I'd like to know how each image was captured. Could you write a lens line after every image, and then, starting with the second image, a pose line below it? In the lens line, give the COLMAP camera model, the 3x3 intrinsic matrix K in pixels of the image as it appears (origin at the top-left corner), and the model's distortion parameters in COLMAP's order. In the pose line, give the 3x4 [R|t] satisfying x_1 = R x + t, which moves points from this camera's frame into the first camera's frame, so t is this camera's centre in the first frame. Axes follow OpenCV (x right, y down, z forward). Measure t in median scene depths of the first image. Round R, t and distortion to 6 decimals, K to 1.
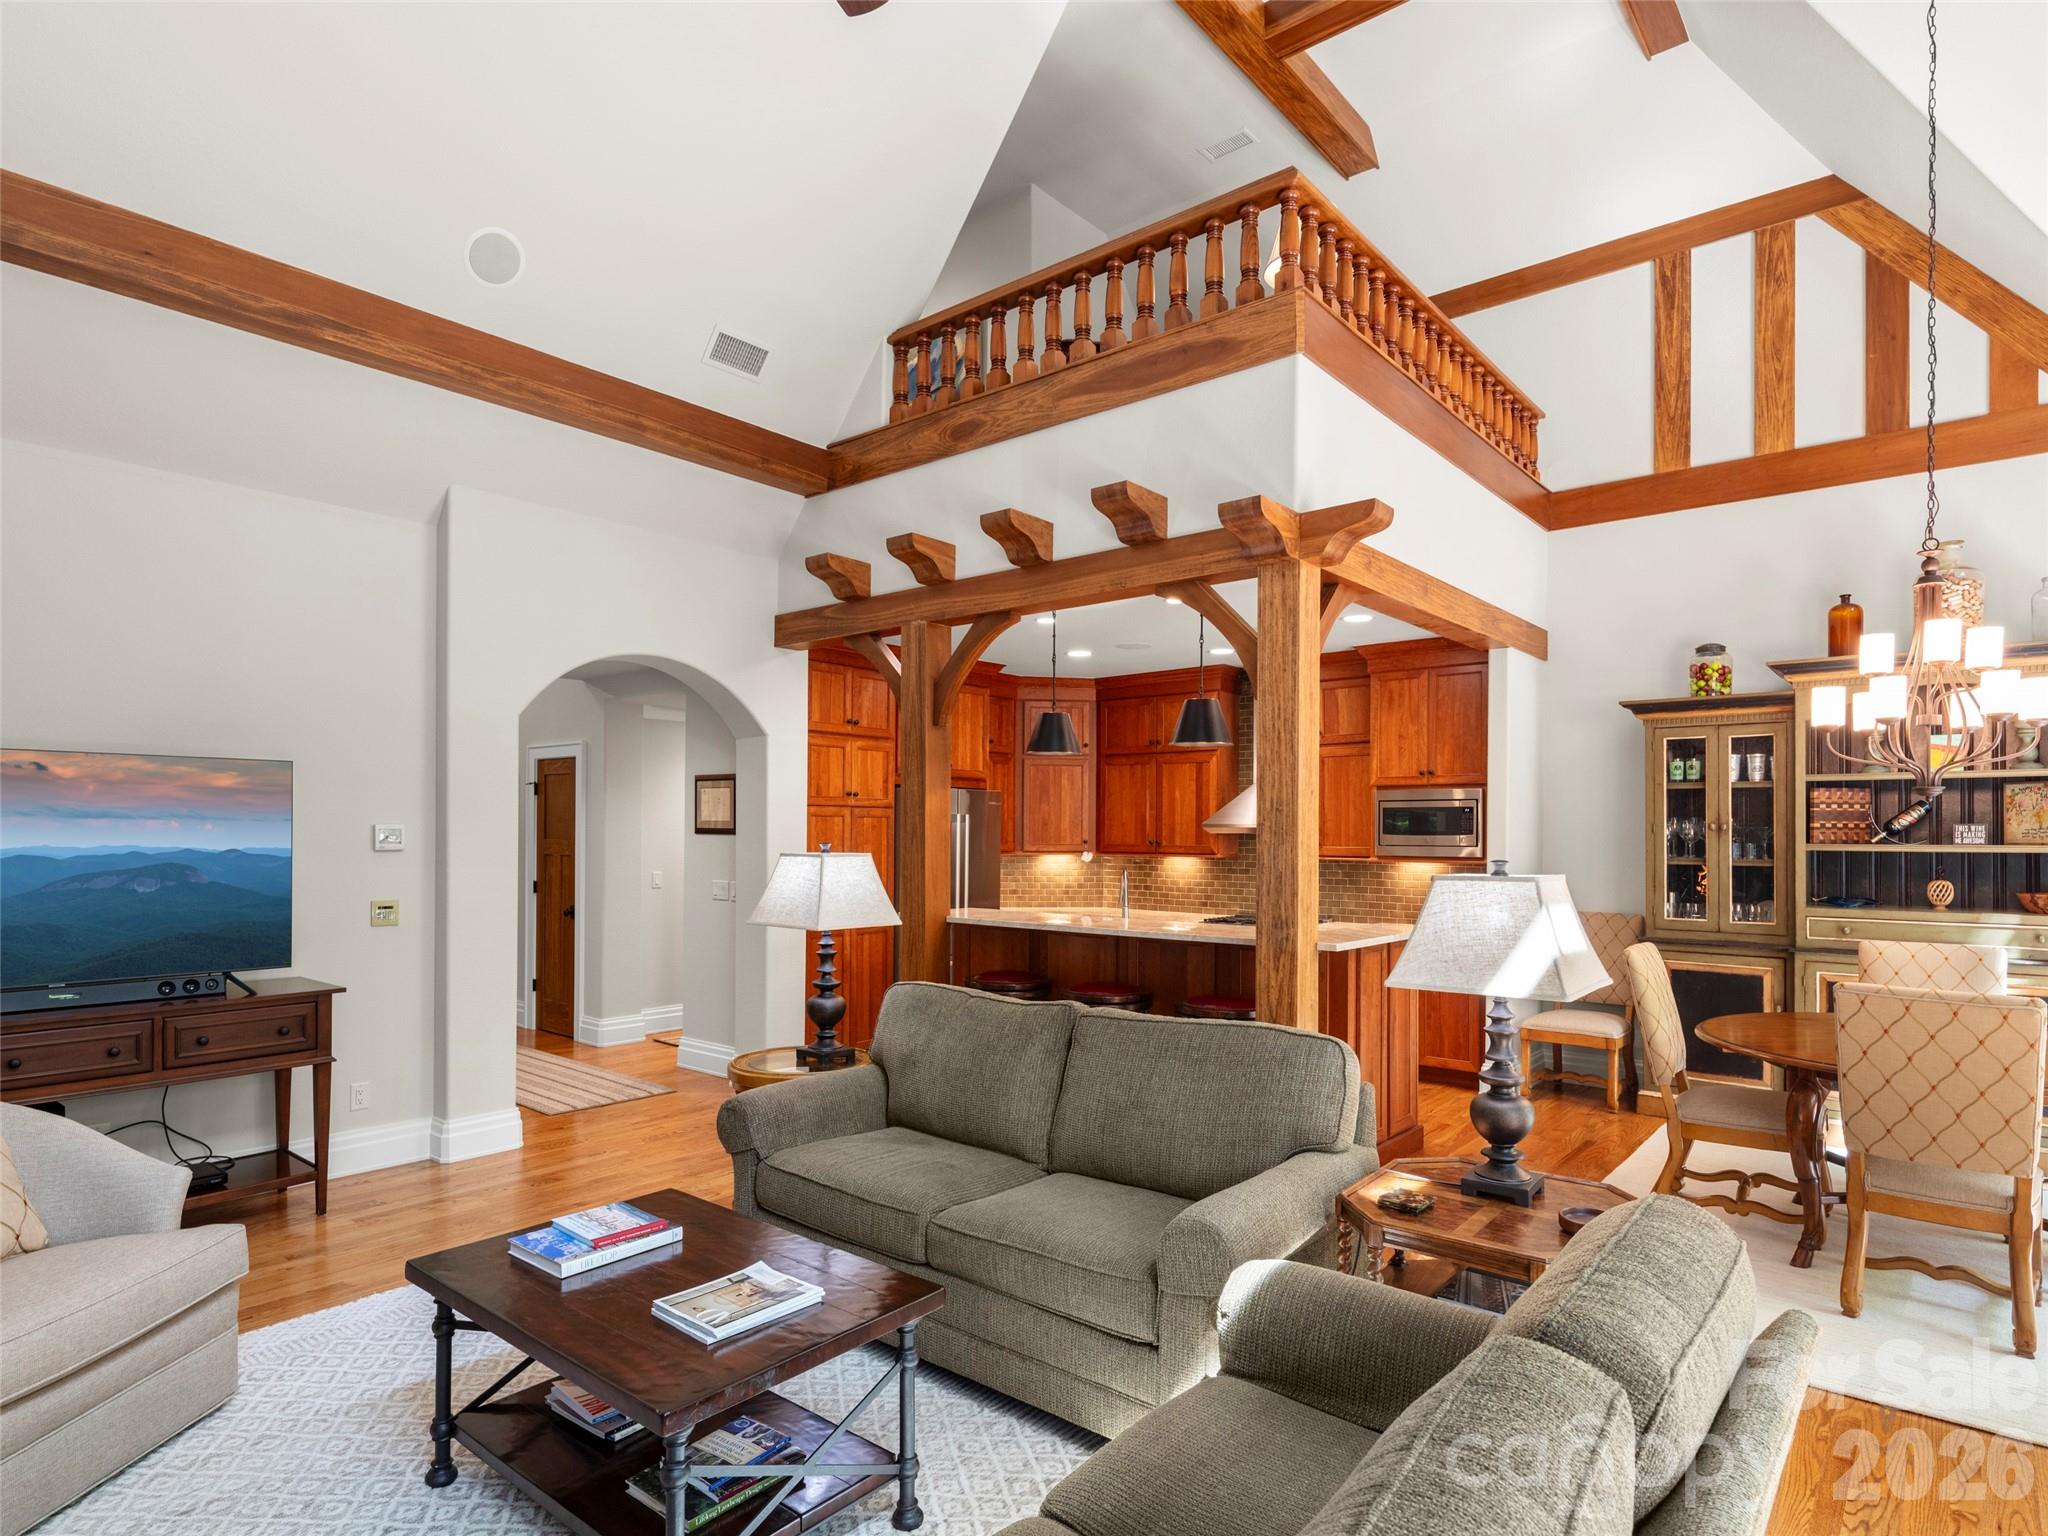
lens RADIAL K [[1136.7, 0, 1022.7], [0, 1136.7, 823.8], [0, 0, 1]] dist [-0.000088, -0.000277]
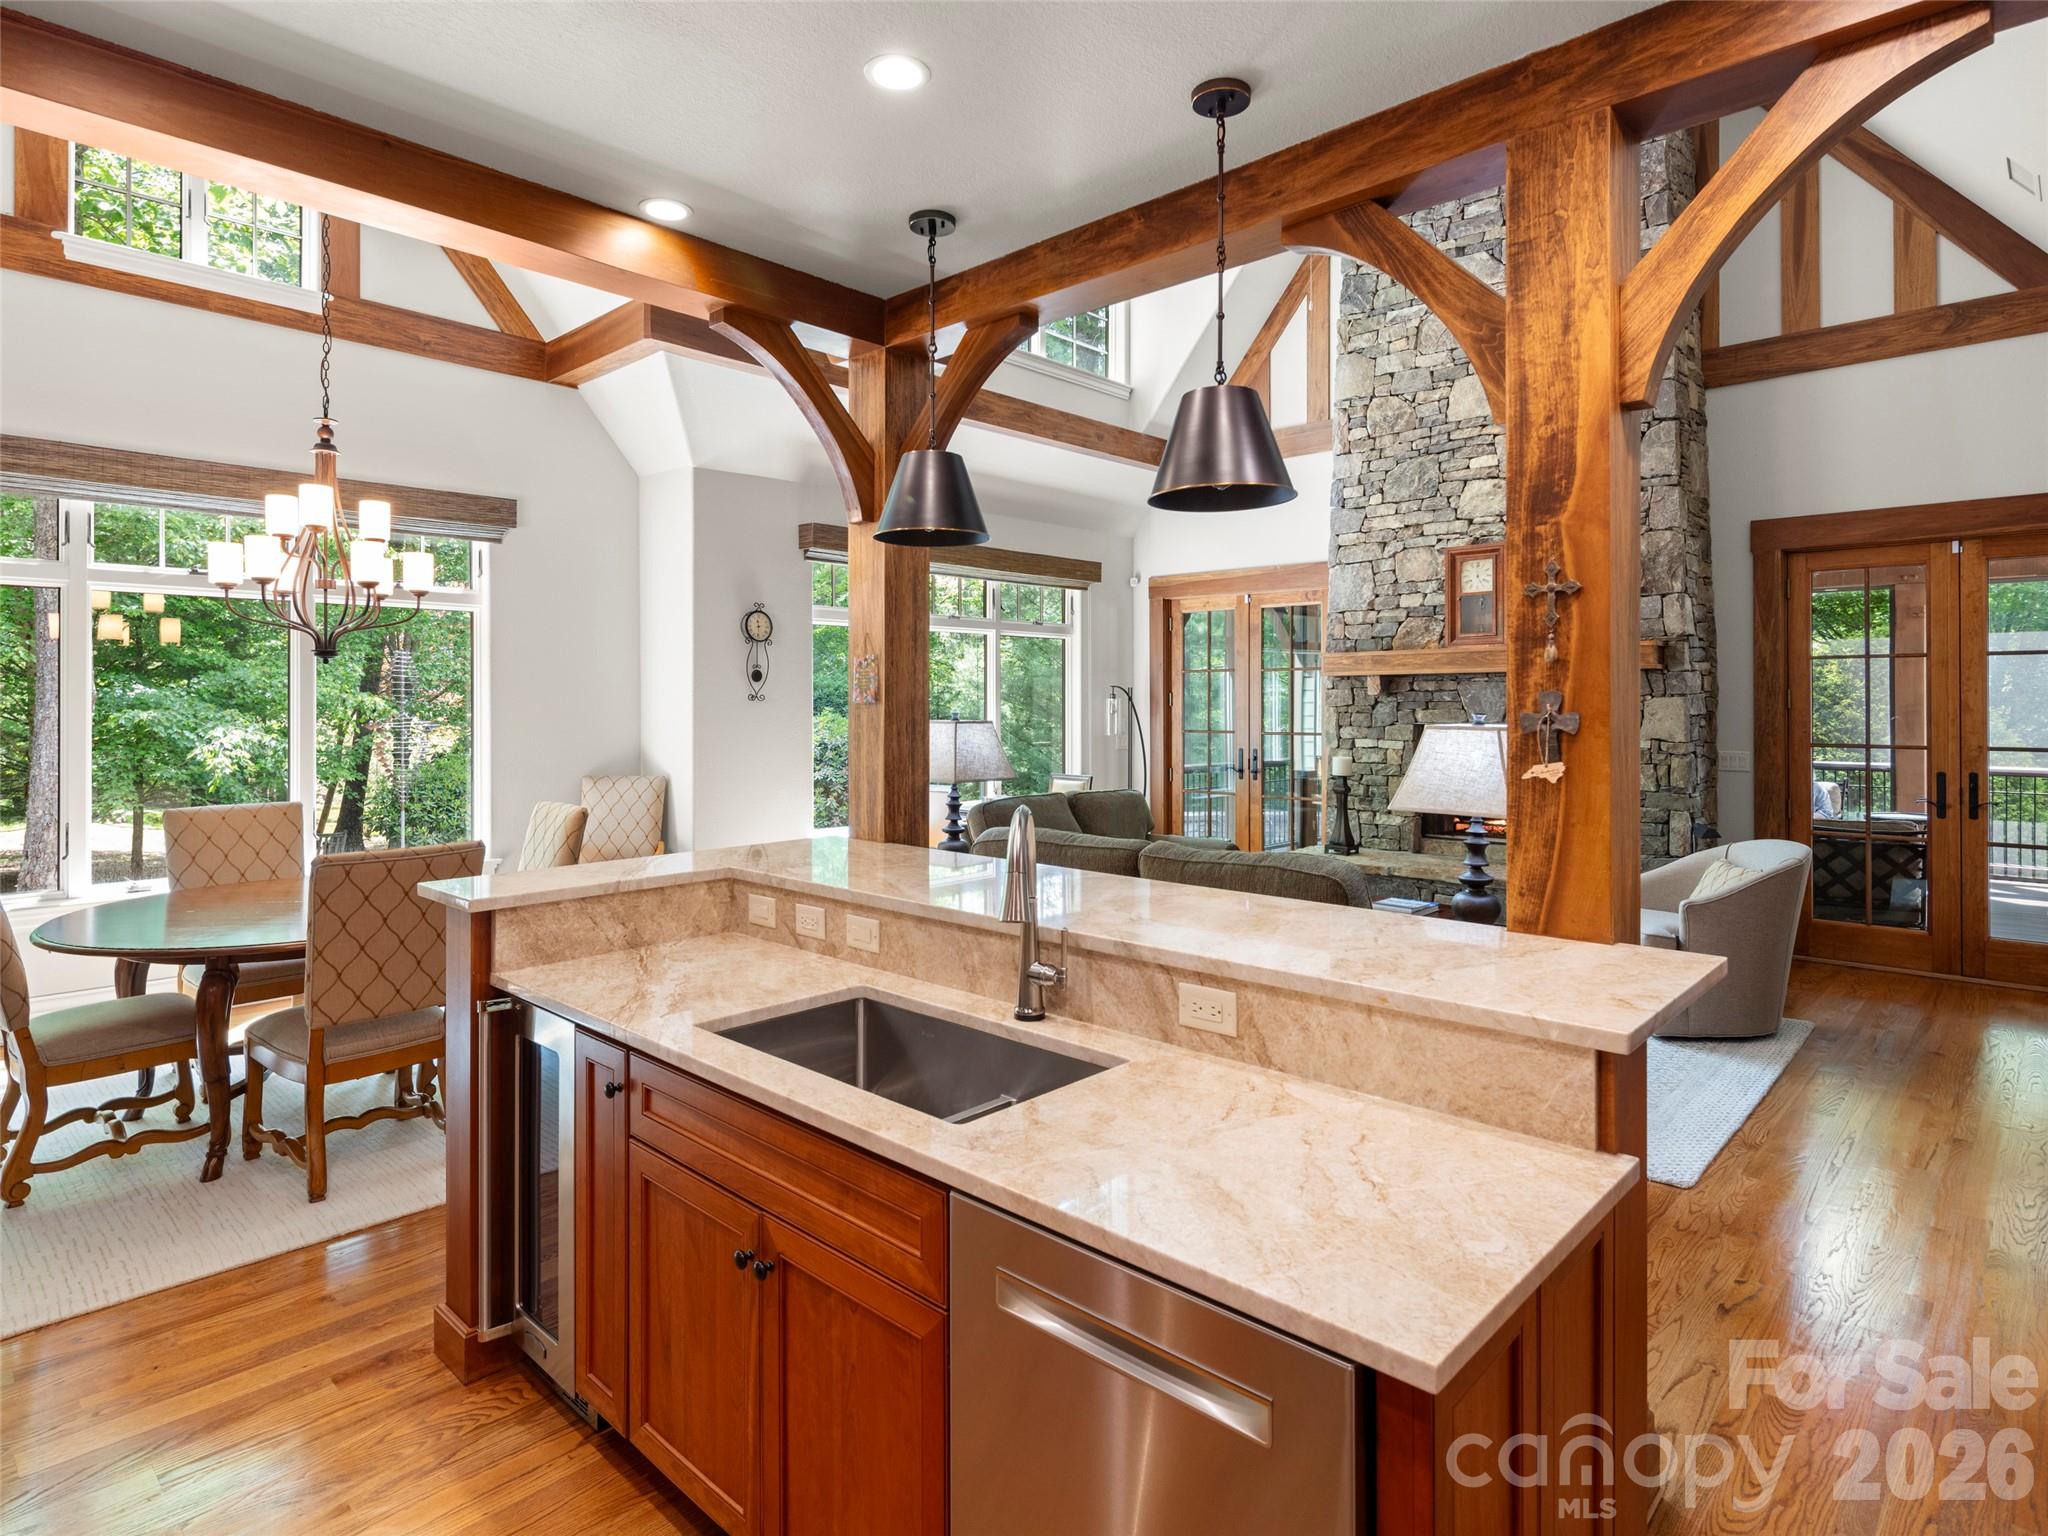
lens RADIAL K [[1126.2, 0, 1058.5], [0, 1126.2, 694.9], [0, 0, 1]] dist [0.000810, -0.001335]
pose [[-0.999275, -0.005549, 0.037664, 0.055729], [-0.005917, 0.999936, -0.009661, 0.007775], [-0.037608, -0.009876, -0.999244, 1.087518]]
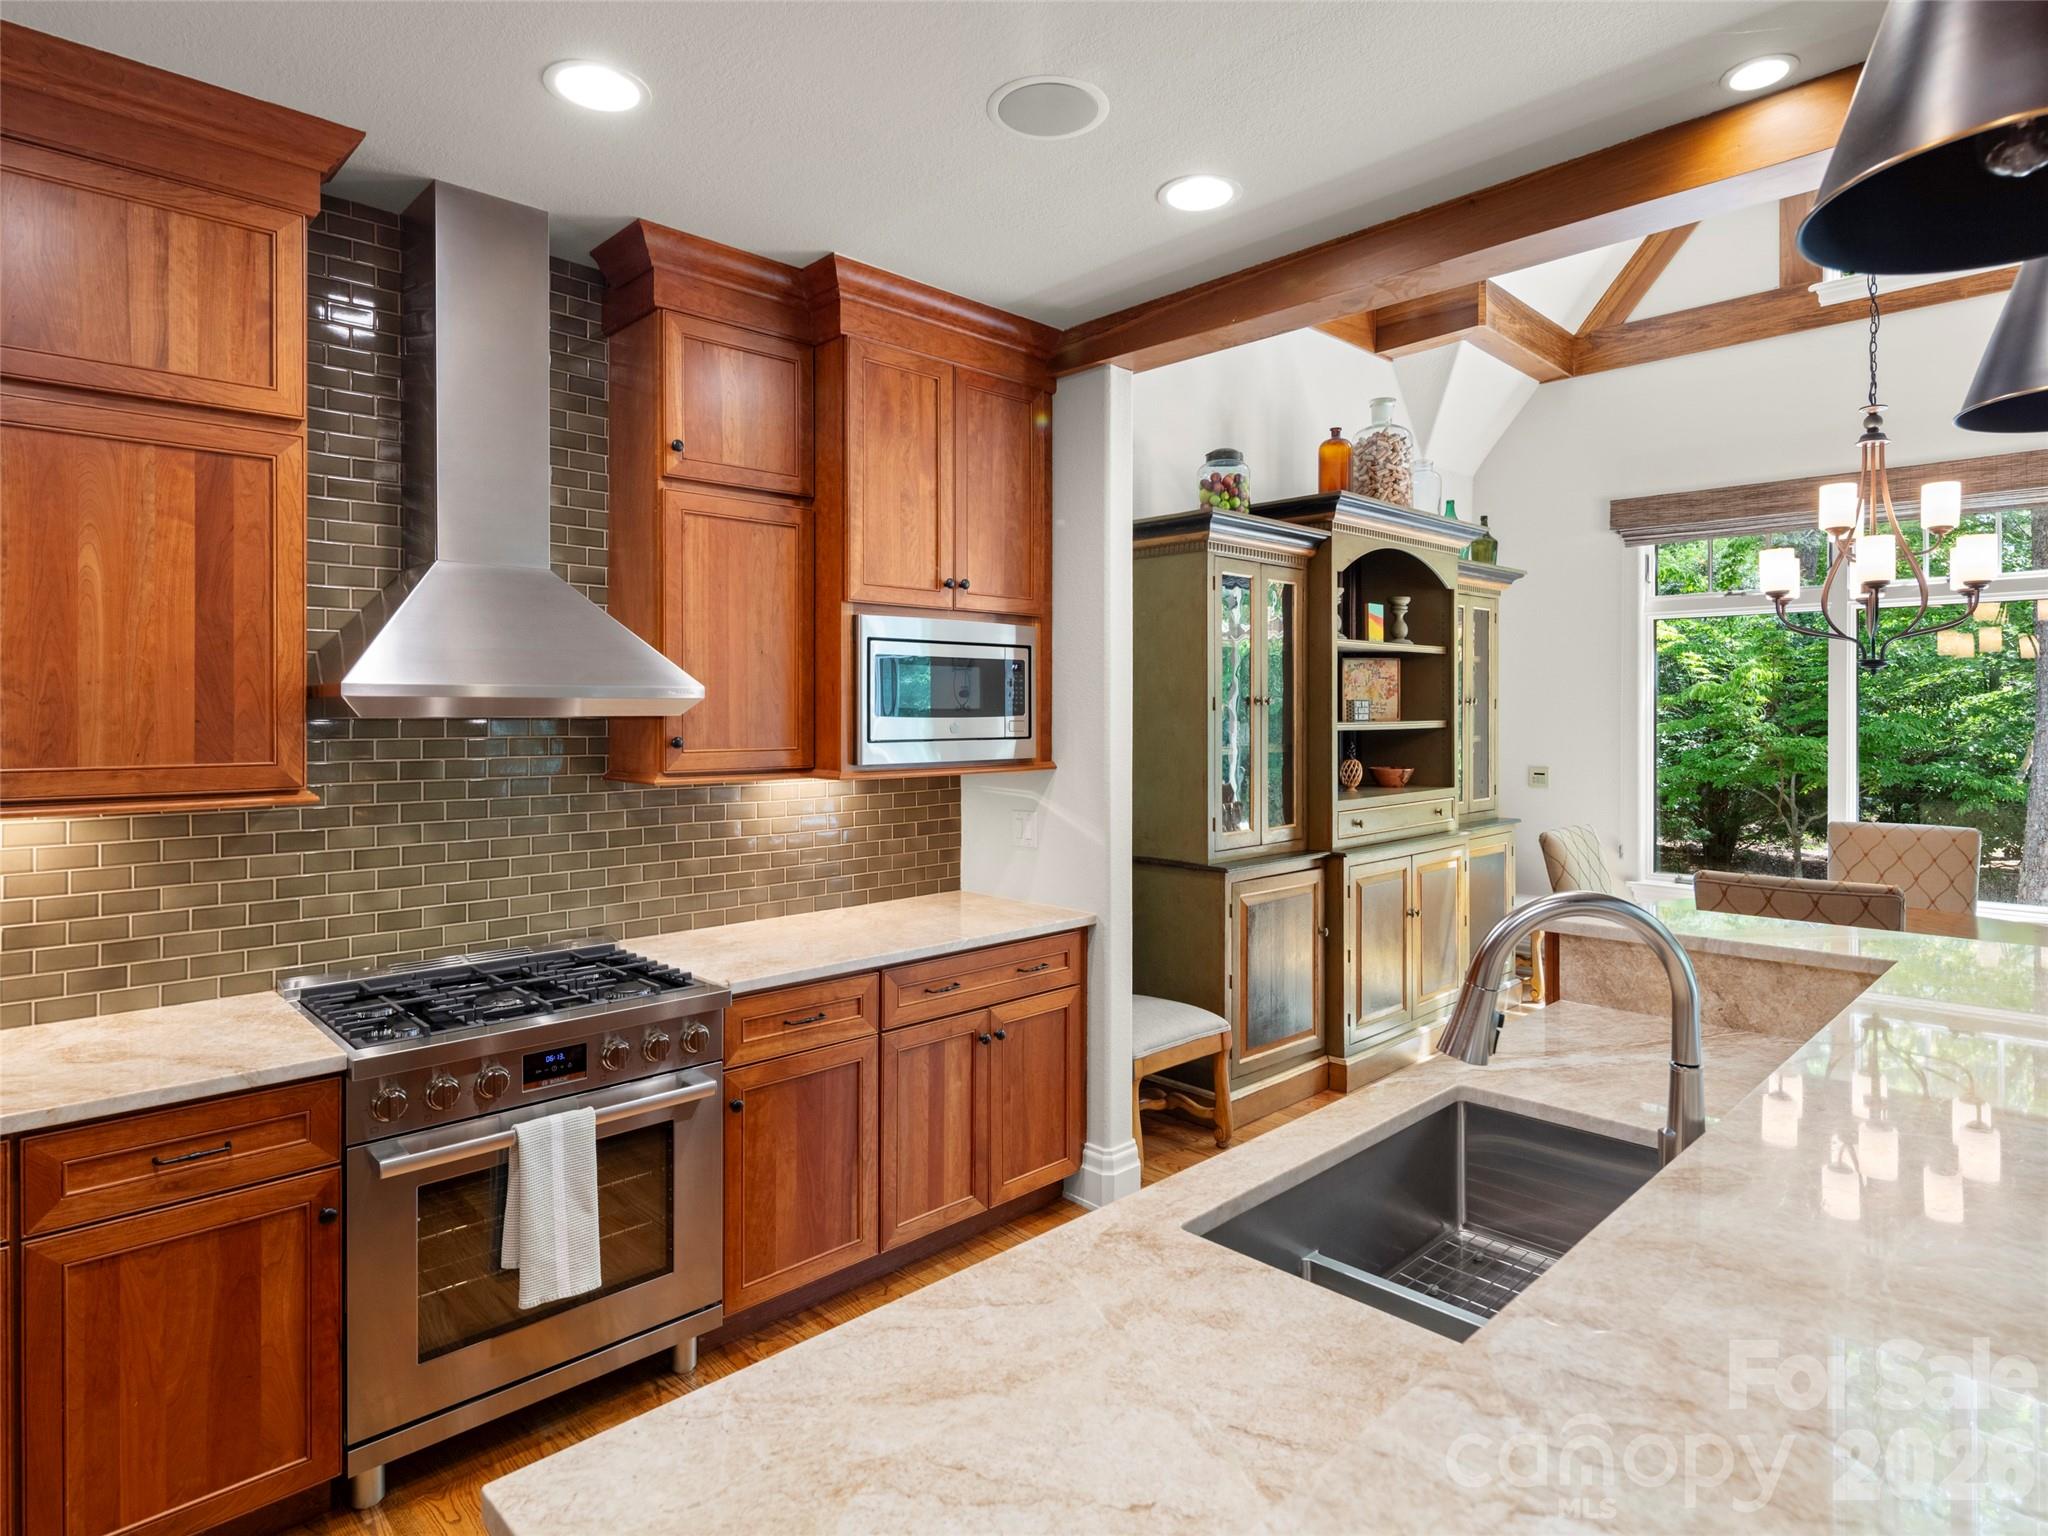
lens RADIAL K [[1123.5, 0, 1031.1], [0, 1123.5, 711.3], [0, 0, 1]] dist [-0.001399, -0.001281]
pose [[0.089190, -0.005306, 0.996000, -0.100729], [-0.005221, 0.999970, 0.005794, 0.004704], [-0.996001, -0.005717, 0.089160, 0.876650]]
